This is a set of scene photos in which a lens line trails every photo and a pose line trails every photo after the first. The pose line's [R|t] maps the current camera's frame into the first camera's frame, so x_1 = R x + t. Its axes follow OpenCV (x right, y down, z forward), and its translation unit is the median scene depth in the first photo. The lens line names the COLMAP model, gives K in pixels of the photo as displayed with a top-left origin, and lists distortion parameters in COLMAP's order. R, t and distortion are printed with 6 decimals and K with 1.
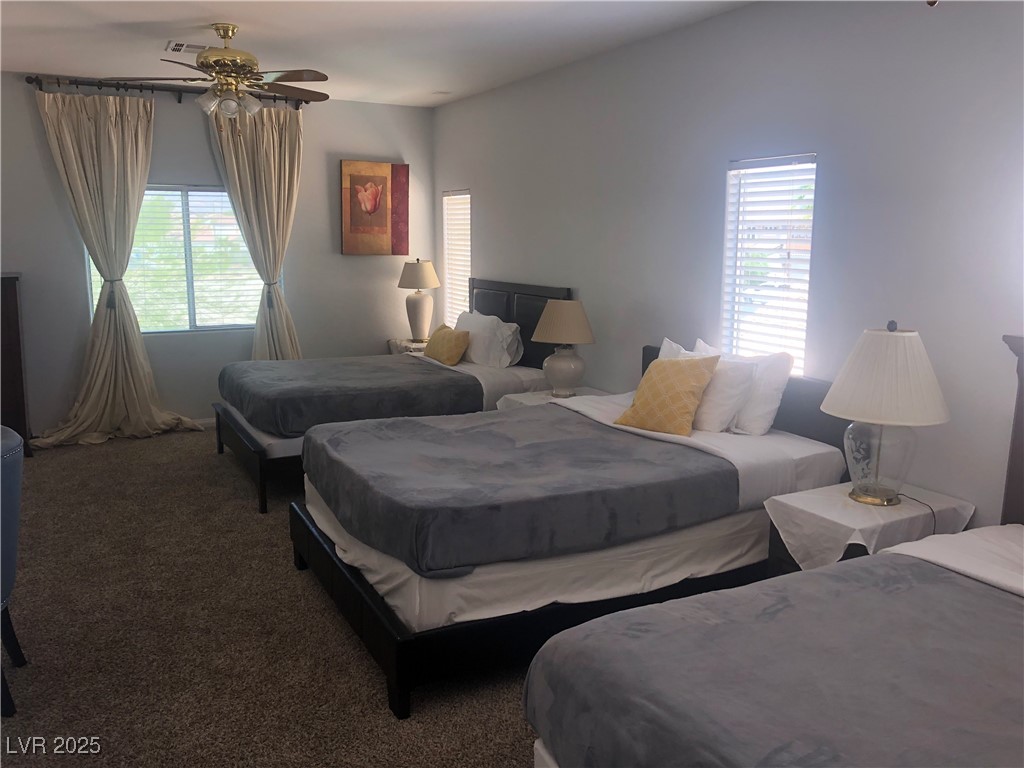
lens RADIAL K [[847.6, 0, 514.2], [0, 847.6, 383.0], [0, 0, 1]] dist [0.002165, 0.003104]
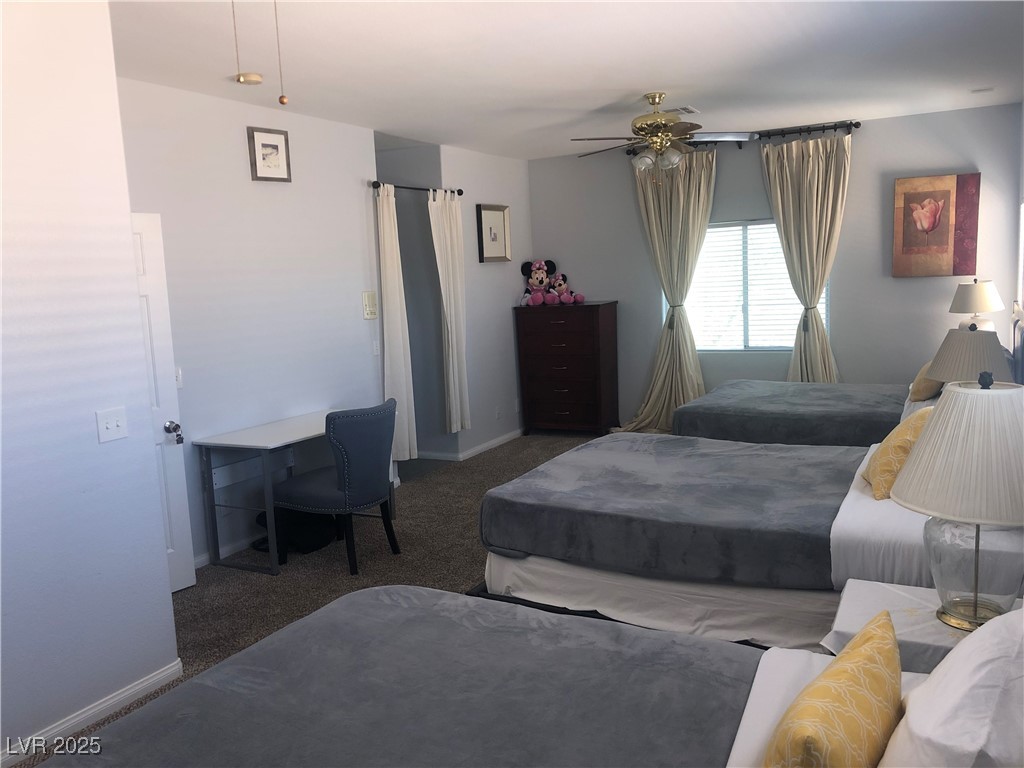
lens RADIAL K [[847.6, 0, 514.0], [0, 847.6, 386.6], [0, 0, 1]] dist [0.002165, 0.003104]
pose [[0.551464, 0.078979, -0.830451, 0.382802], [-0.092980, 0.995124, 0.032896, -0.022627], [0.829001, 0.059074, 0.556119, 0.132429]]
